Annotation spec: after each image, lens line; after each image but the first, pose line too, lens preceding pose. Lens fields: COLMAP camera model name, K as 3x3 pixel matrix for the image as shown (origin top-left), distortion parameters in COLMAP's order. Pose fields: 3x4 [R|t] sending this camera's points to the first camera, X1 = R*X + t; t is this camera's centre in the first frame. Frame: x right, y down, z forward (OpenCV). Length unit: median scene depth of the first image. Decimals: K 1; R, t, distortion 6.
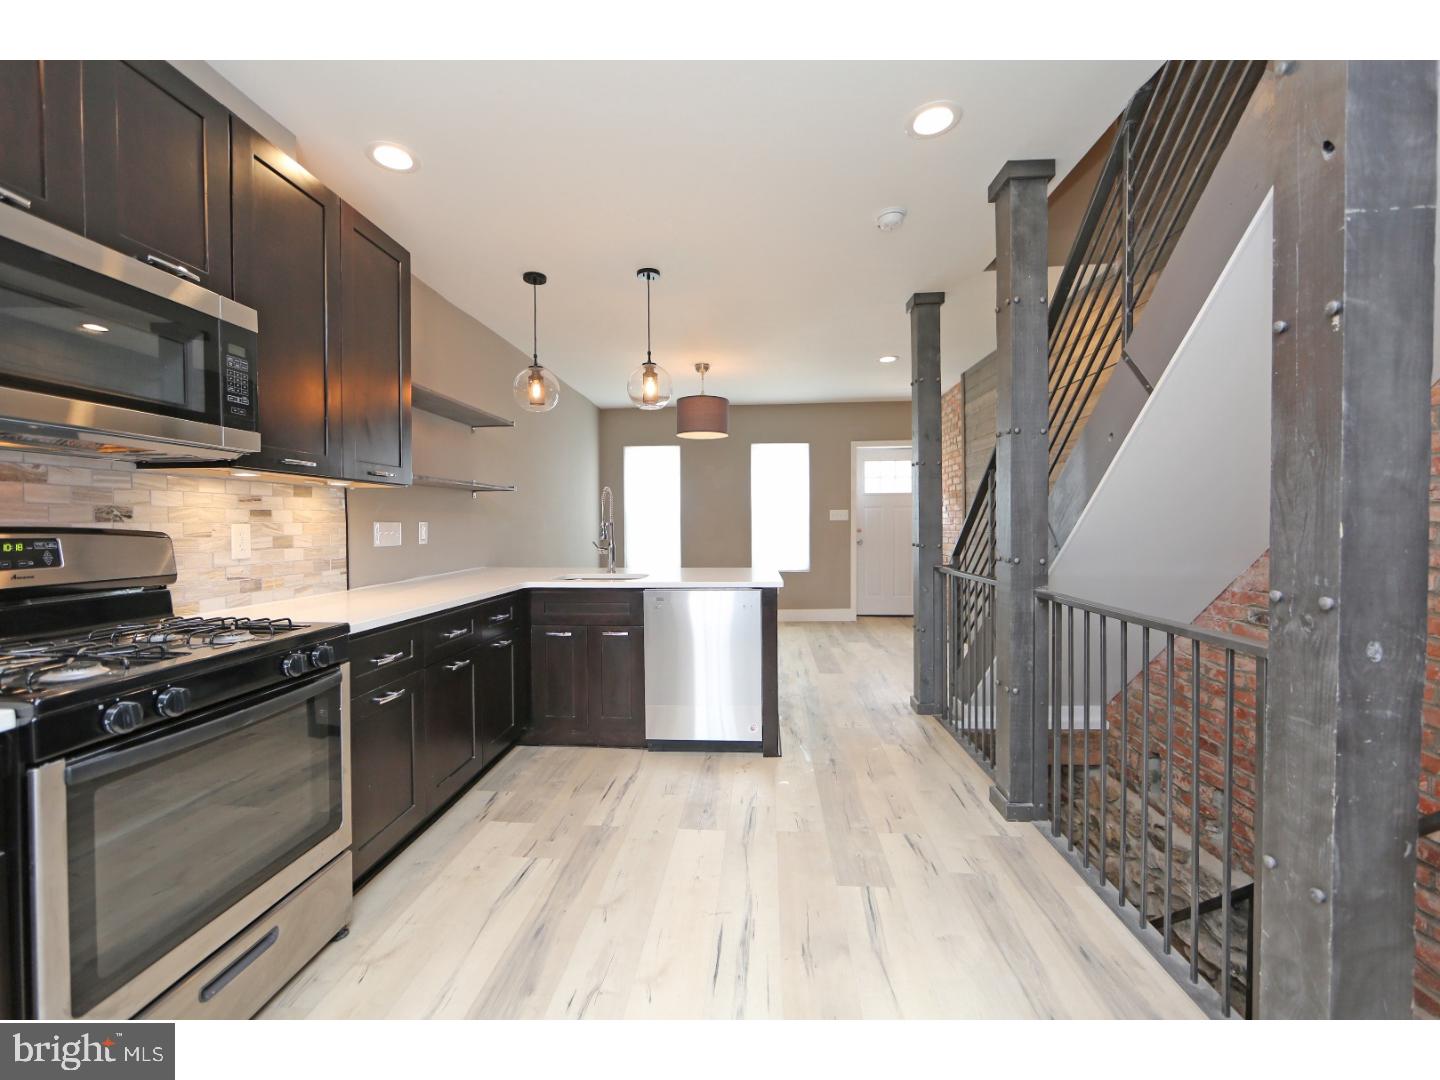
lens RADIAL K [[572.4, 0, 714.2], [0, 572.4, 536.6], [0, 0, 1]] dist [-0.011758, 0.000654]
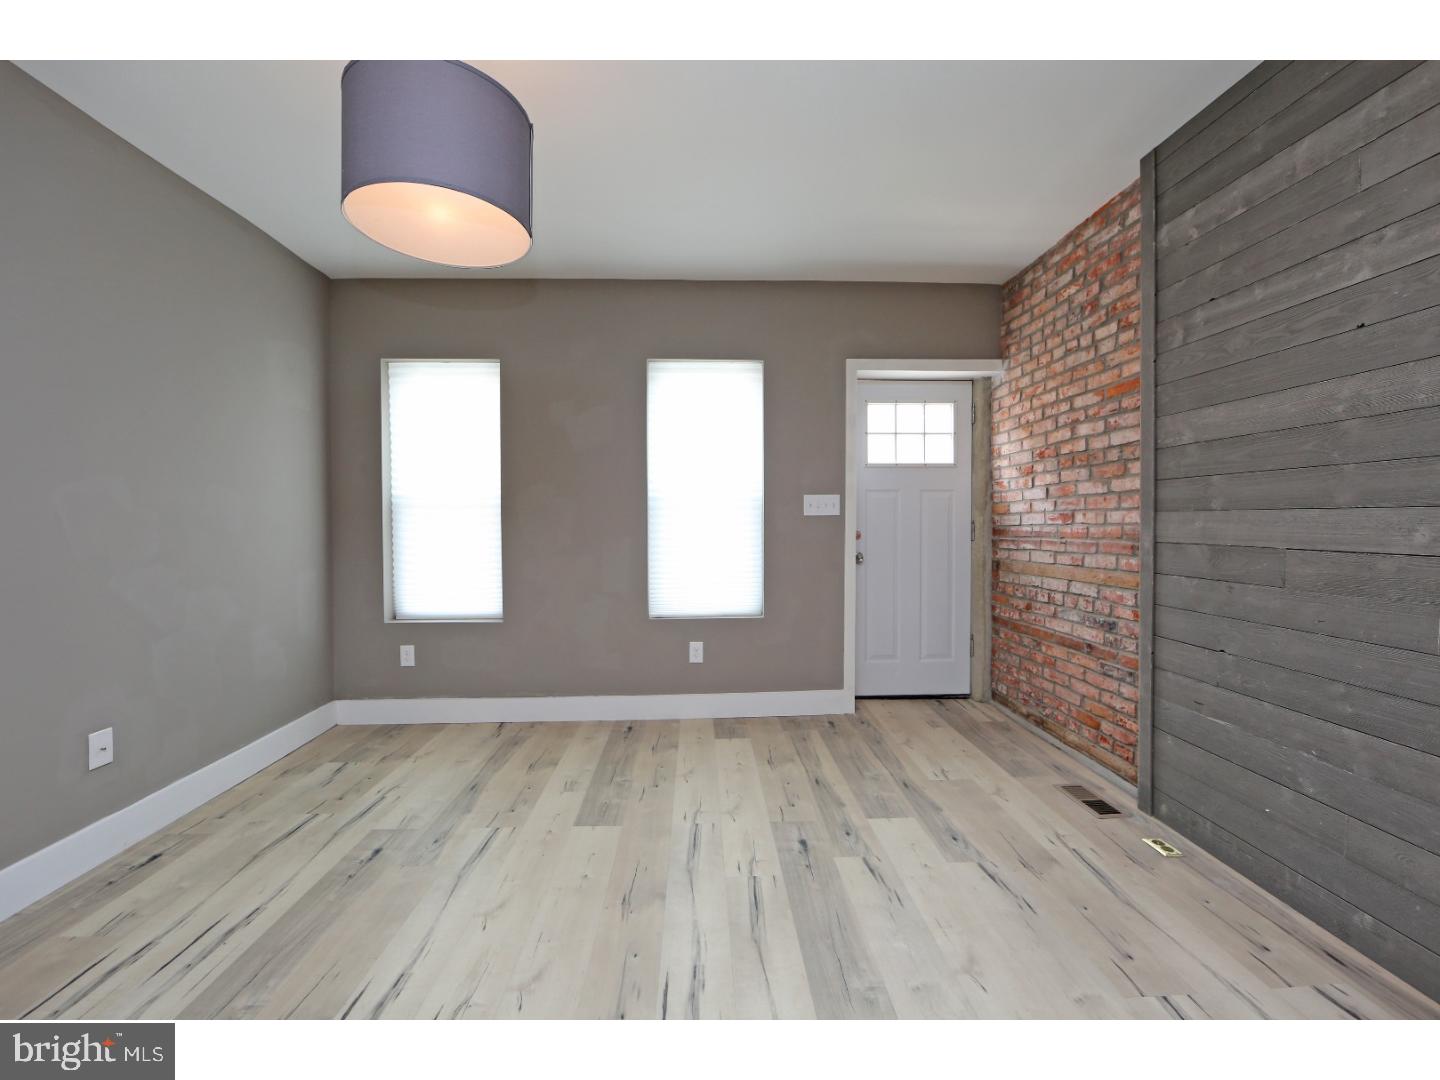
lens RADIAL K [[572.4, 0, 714.2], [0, 572.4, 536.6], [0, 0, 1]] dist [-0.011758, 0.000654]
pose [[0.995886, -0.006335, 0.090394, 0.078077], [0.004549, 0.999791, 0.019948, -0.020280], [-0.090502, -0.019454, 0.995706, 0.504440]]
